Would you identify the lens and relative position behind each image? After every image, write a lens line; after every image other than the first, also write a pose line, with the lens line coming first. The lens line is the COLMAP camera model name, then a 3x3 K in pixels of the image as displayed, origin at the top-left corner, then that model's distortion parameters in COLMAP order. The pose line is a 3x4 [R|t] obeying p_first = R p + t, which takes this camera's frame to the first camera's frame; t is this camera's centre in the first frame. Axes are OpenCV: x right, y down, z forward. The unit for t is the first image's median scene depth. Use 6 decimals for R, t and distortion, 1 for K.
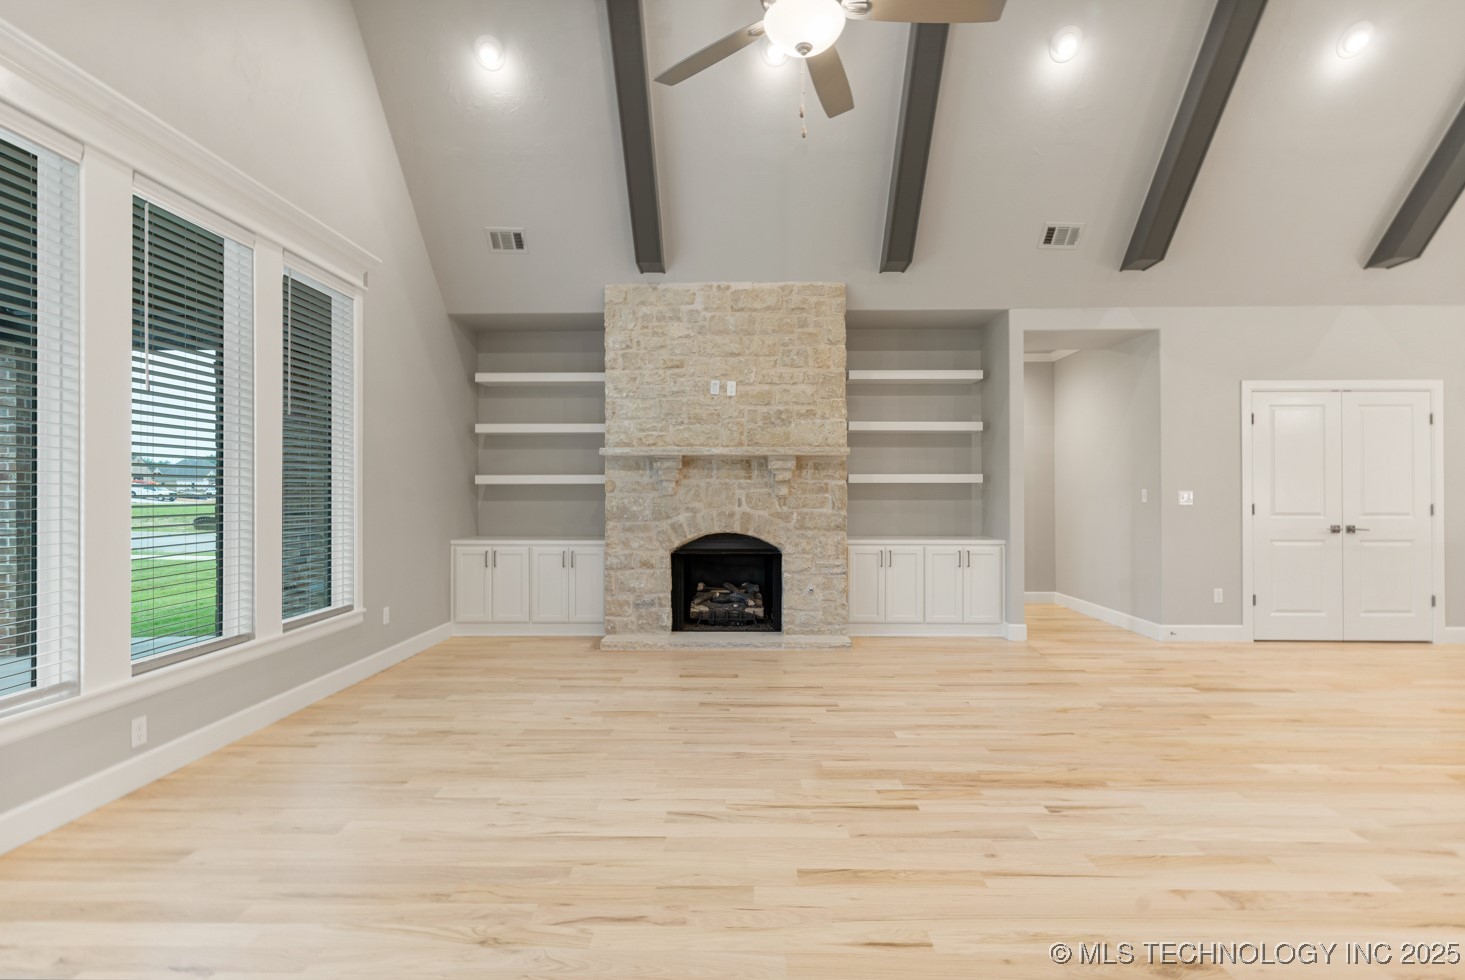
lens RADIAL K [[706.4, 0, 727.3], [0, 706.4, 486.7], [0, 0, 1]] dist [0.004440, -0.000314]
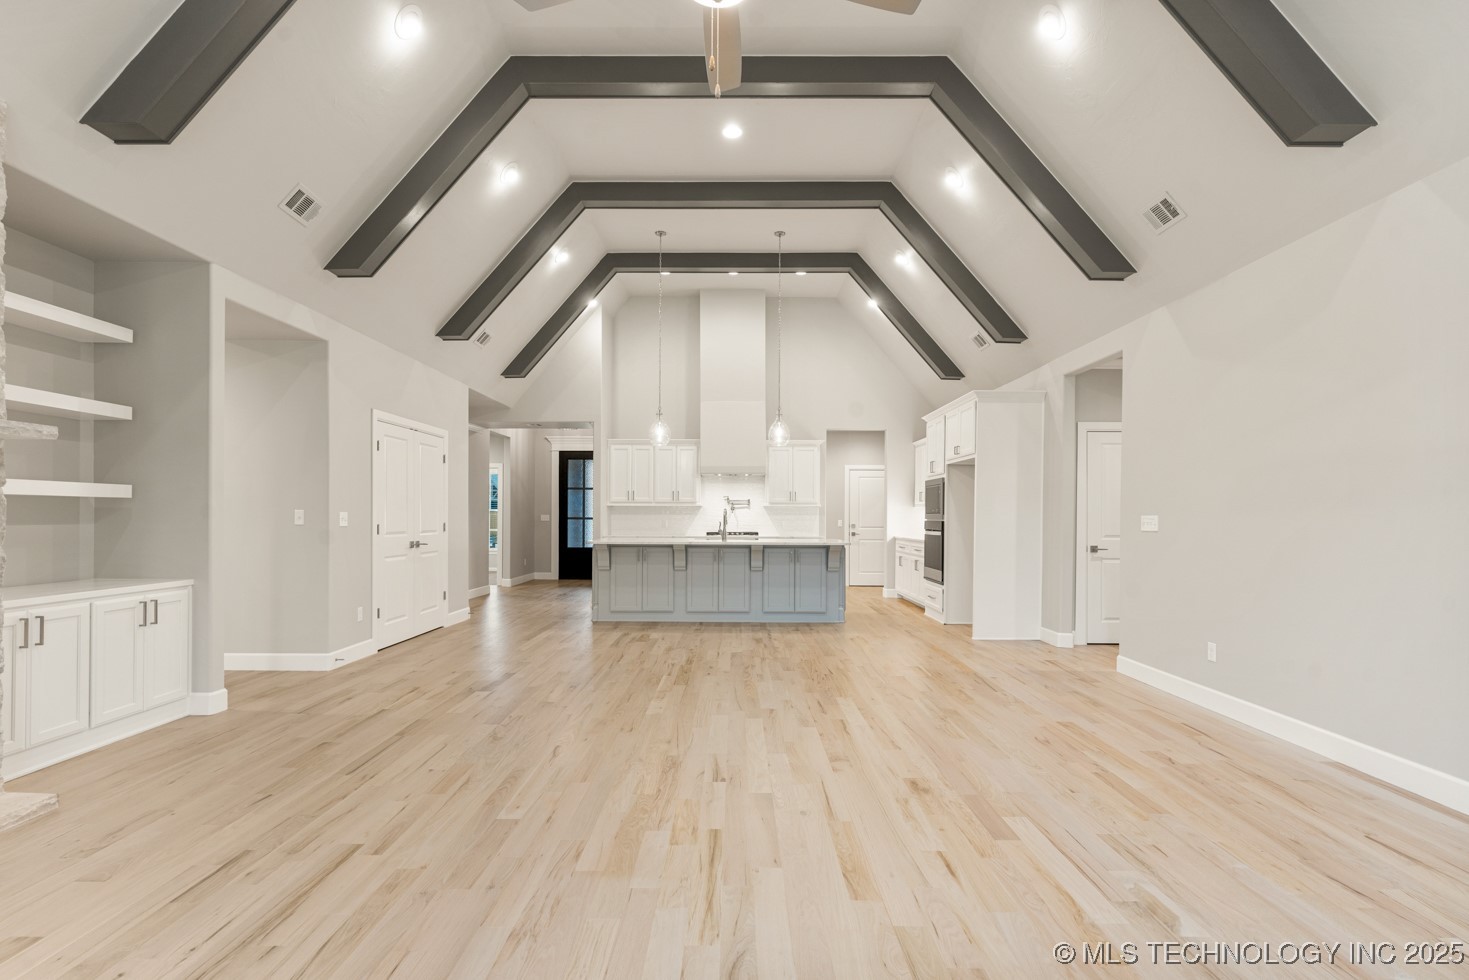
lens RADIAL K [[708.3, 0, 743.4], [0, 708.3, 504.0], [0, 0, 1]] dist [0.004440, -0.000314]
pose [[-0.024745, 0.016084, 0.999564, -0.358714], [-0.013877, 0.999769, -0.016431, 0.003483], [-0.999597, -0.014277, -0.024516, 0.475645]]
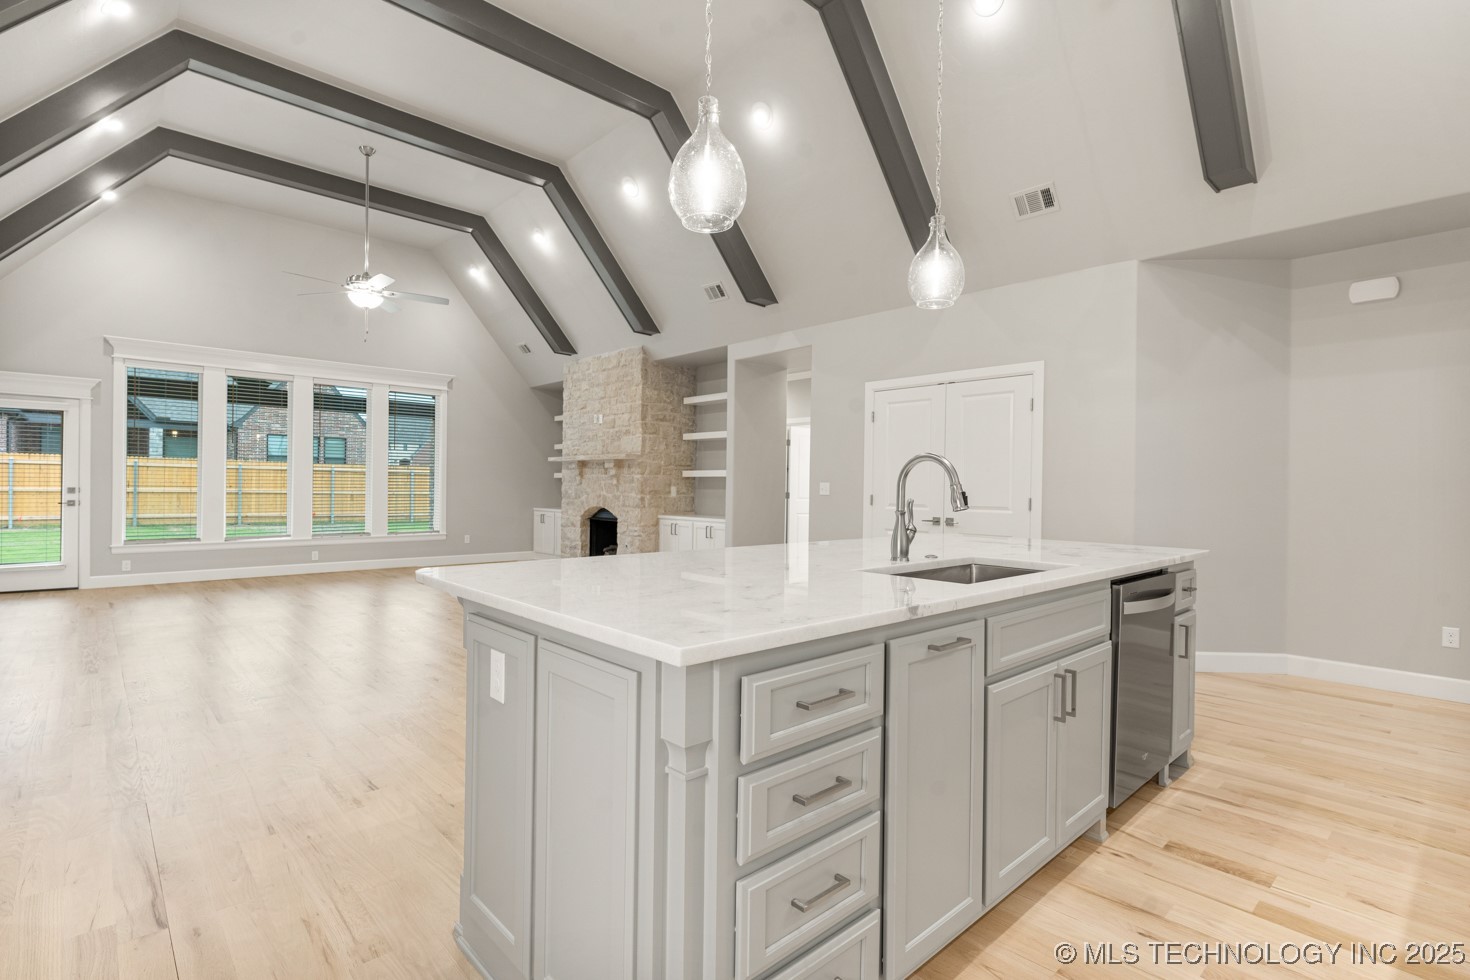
lens RADIAL K [[708.8, 0, 733.3], [0, 708.8, 490.9], [0, 0, 1]] dist [0.004440, -0.000314]
pose [[0.687532, 0.011909, -0.726057, 1.408490], [-0.005059, 0.999920, 0.011611, 0.006463], [0.726137, -0.004310, 0.687537, 0.095129]]
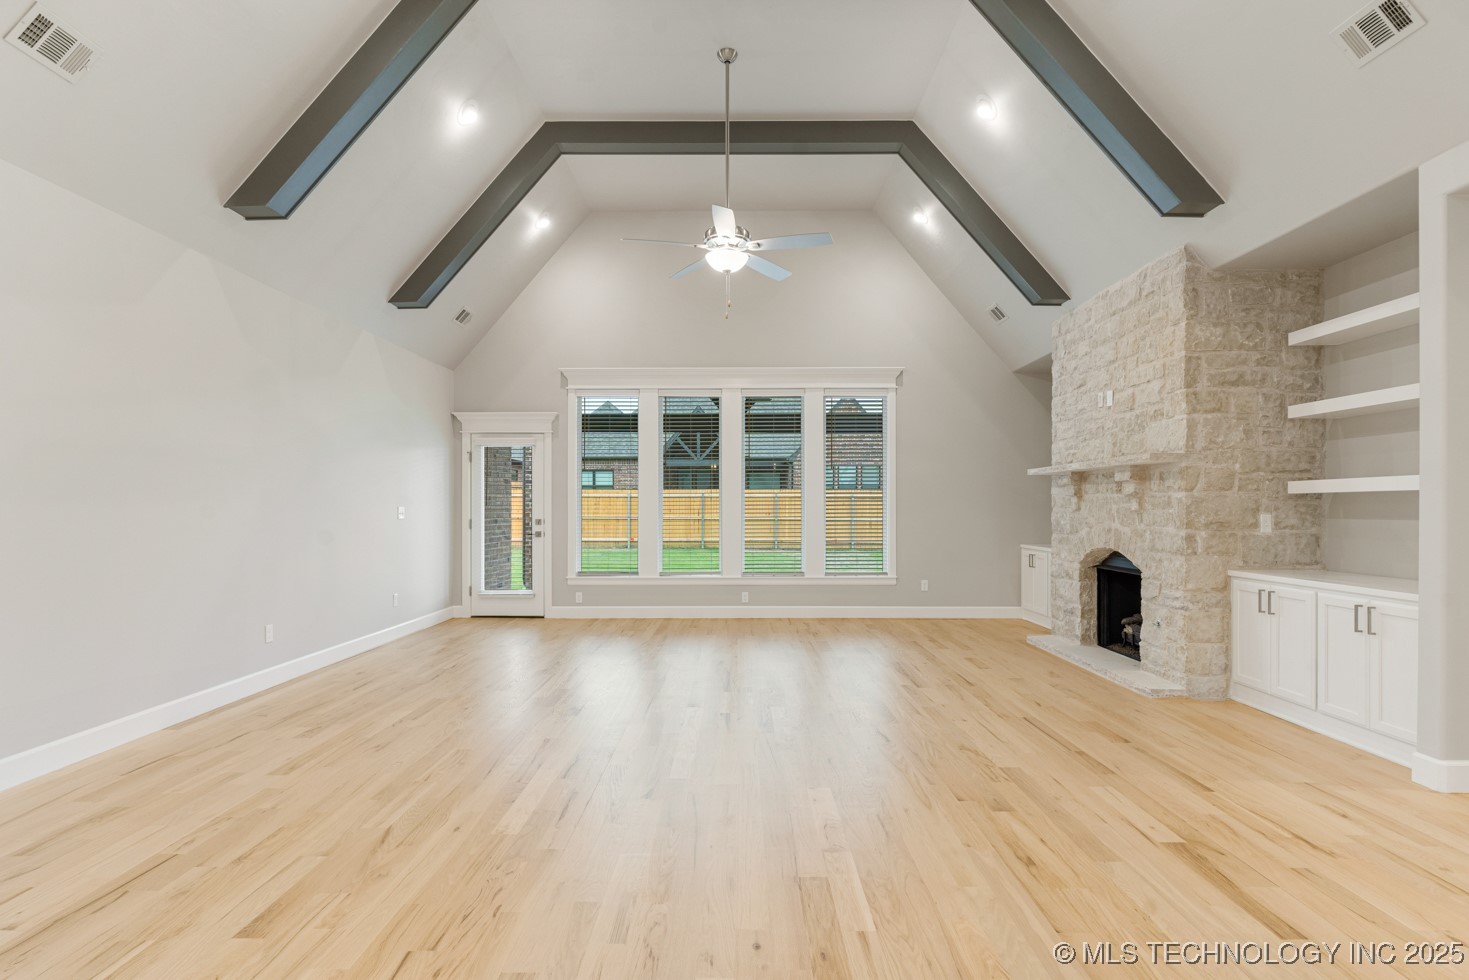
lens RADIAL K [[708.3, 0, 734.8], [0, 708.3, 504.2], [0, 0, 1]] dist [0.004440, -0.000314]
pose [[0.012010, -0.005040, -0.999915, 0.956441], [0.009935, 0.999939, -0.004921, 0.003340], [0.999879, -0.009875, 0.012059, 0.481700]]
